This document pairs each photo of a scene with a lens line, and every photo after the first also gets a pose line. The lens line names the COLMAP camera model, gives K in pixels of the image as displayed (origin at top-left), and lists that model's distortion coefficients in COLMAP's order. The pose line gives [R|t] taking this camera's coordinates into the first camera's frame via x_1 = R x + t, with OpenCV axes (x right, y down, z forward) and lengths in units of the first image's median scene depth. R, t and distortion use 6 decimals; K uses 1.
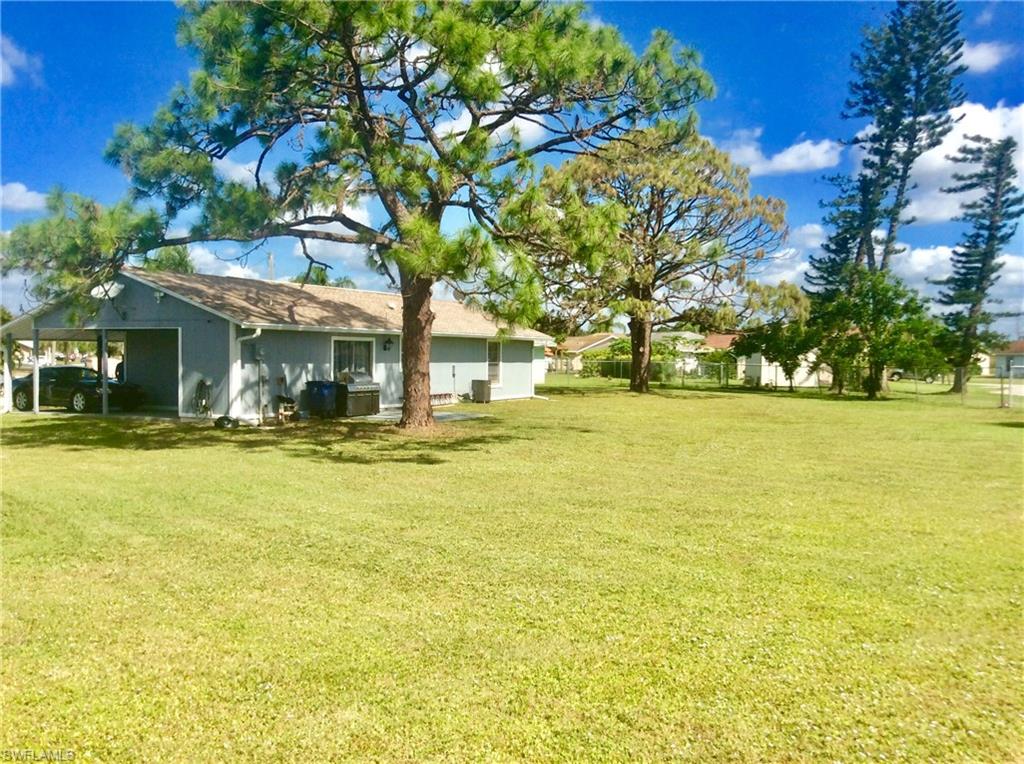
lens RADIAL K [[933.3, 0, 512.0], [0, 933.3, 382.0], [0, 0, 1]] dist [0.147234, -0.343151]
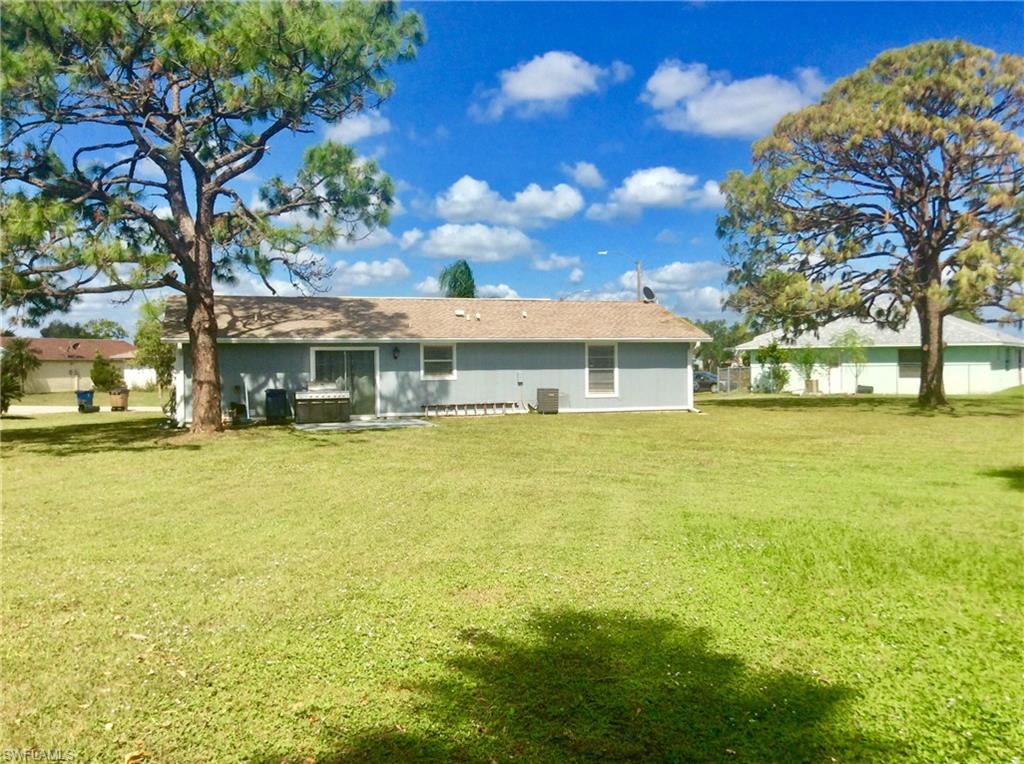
lens RADIAL K [[933.3, 0, 512.0], [0, 933.3, 382.0], [0, 0, 1]] dist [0.147234, -0.343151]
pose [[0.660606, -0.012446, -0.750629, 0.749622], [-0.002652, 0.999818, -0.018913, 0.010515], [0.750728, 0.014485, 0.660453, 0.459351]]
